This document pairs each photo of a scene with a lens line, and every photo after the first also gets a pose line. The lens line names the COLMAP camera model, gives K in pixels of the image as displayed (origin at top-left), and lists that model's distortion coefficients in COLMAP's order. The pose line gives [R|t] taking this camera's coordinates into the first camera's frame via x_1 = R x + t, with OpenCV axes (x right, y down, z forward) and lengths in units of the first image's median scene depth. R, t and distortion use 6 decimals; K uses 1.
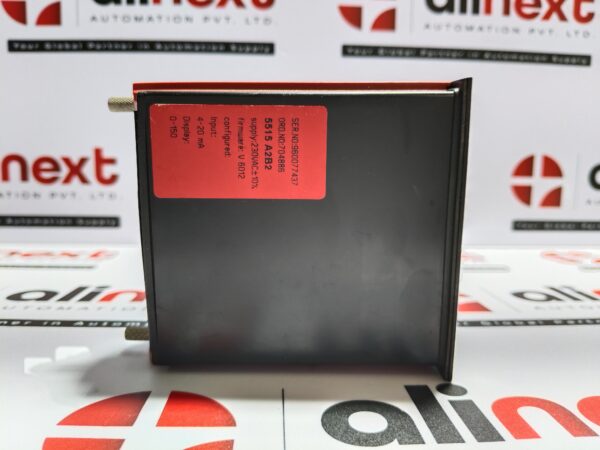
lens RADIAL K [[466.1, 0, 299.3], [0, 466.1, 227.2], [0, 0, 1]] dist [-0.046459, -0.053563]
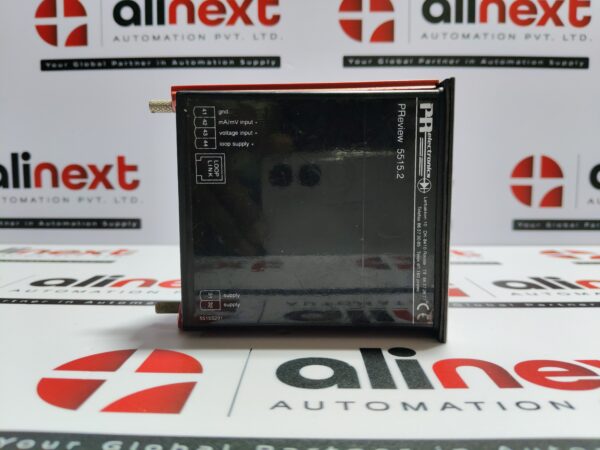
lens RADIAL K [[466.1, 0, 303.6], [0, 466.1, 225.2], [0, 0, 1]] dist [-0.046459, -0.053563]
pose [[0.997620, -0.007322, -0.068559, 0.073477], [0.004748, 0.999280, -0.037640, 0.037101], [0.068785, 0.037225, 0.996937, -0.060756]]
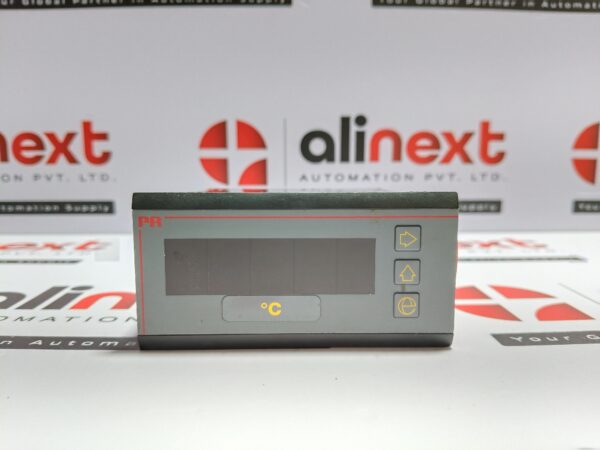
lens RADIAL K [[466.1, 0, 300.3], [0, 466.1, 225.0], [0, 0, 1]] dist [-0.046459, -0.053563]
pose [[0.999530, -0.010554, -0.028767, -0.019471], [0.011240, 0.999654, 0.023786, 0.004891], [0.028506, -0.024098, 0.999303, 0.163472]]
